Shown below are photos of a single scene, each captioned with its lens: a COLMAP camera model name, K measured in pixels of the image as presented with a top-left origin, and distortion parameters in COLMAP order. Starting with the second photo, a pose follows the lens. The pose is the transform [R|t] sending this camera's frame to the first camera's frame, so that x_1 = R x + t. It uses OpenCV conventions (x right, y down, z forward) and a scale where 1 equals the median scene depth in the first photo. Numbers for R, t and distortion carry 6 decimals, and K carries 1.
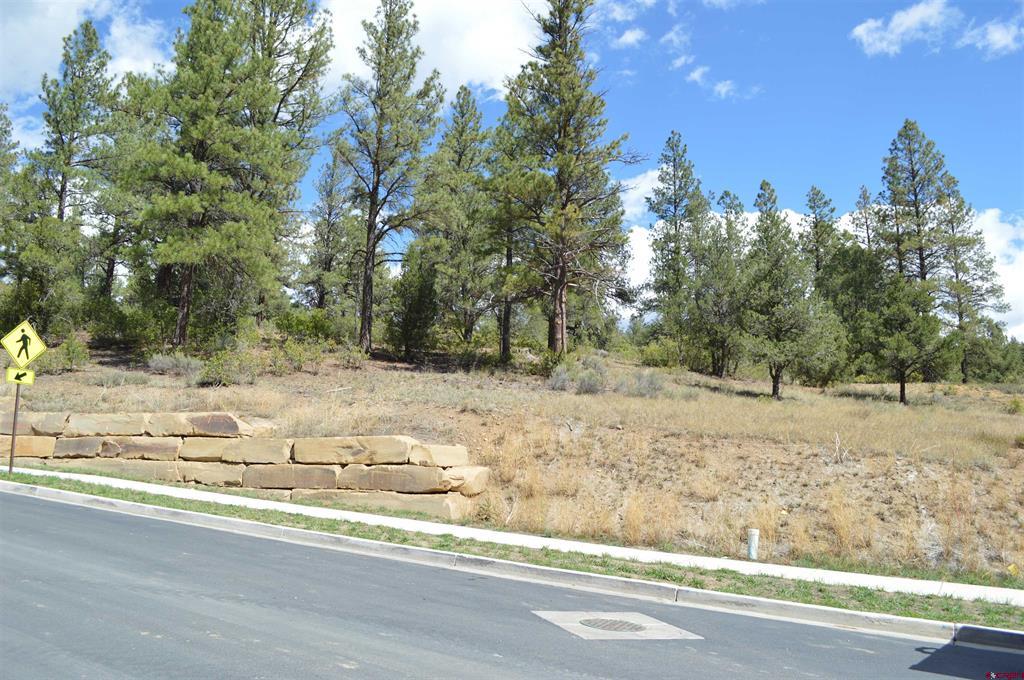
lens RADIAL K [[816.4, 0, 502.0], [0, 816.4, 341.9], [0, 0, 1]] dist [-0.084337, 0.013993]
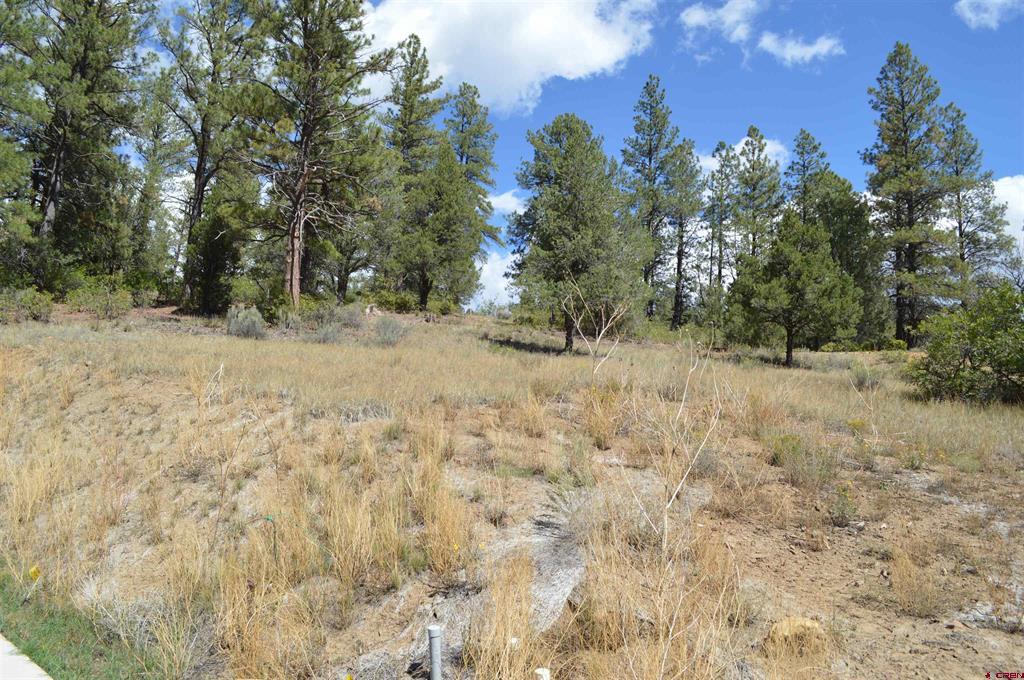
lens RADIAL K [[816.4, 0, 502.0], [0, 816.4, 341.9], [0, 0, 1]] dist [-0.084337, 0.013993]
pose [[0.990154, 0.003285, -0.139943, 0.213964], [-0.000484, 0.999799, 0.020045, 0.022924], [0.139981, -0.019780, 0.989957, 0.099357]]
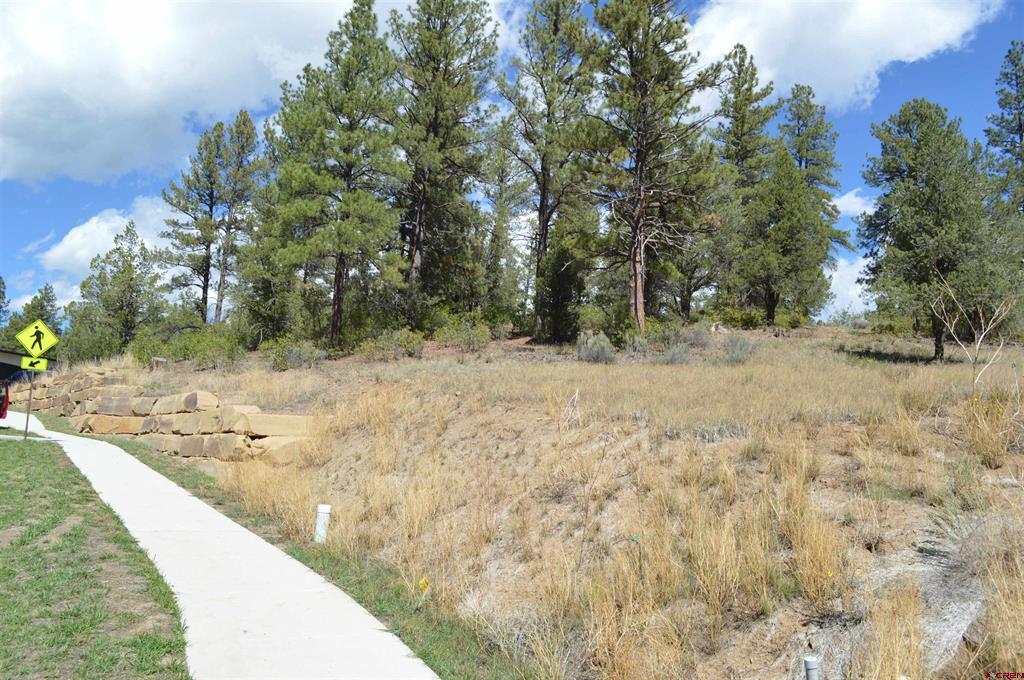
lens RADIAL K [[816.4, 0, 502.0], [0, 816.4, 341.9], [0, 0, 1]] dist [-0.084337, 0.013993]
pose [[0.848782, -0.058445, -0.525503, 0.211378], [0.057775, 0.998173, -0.017696, 0.022821], [0.525577, -0.015341, 0.850608, 0.098540]]
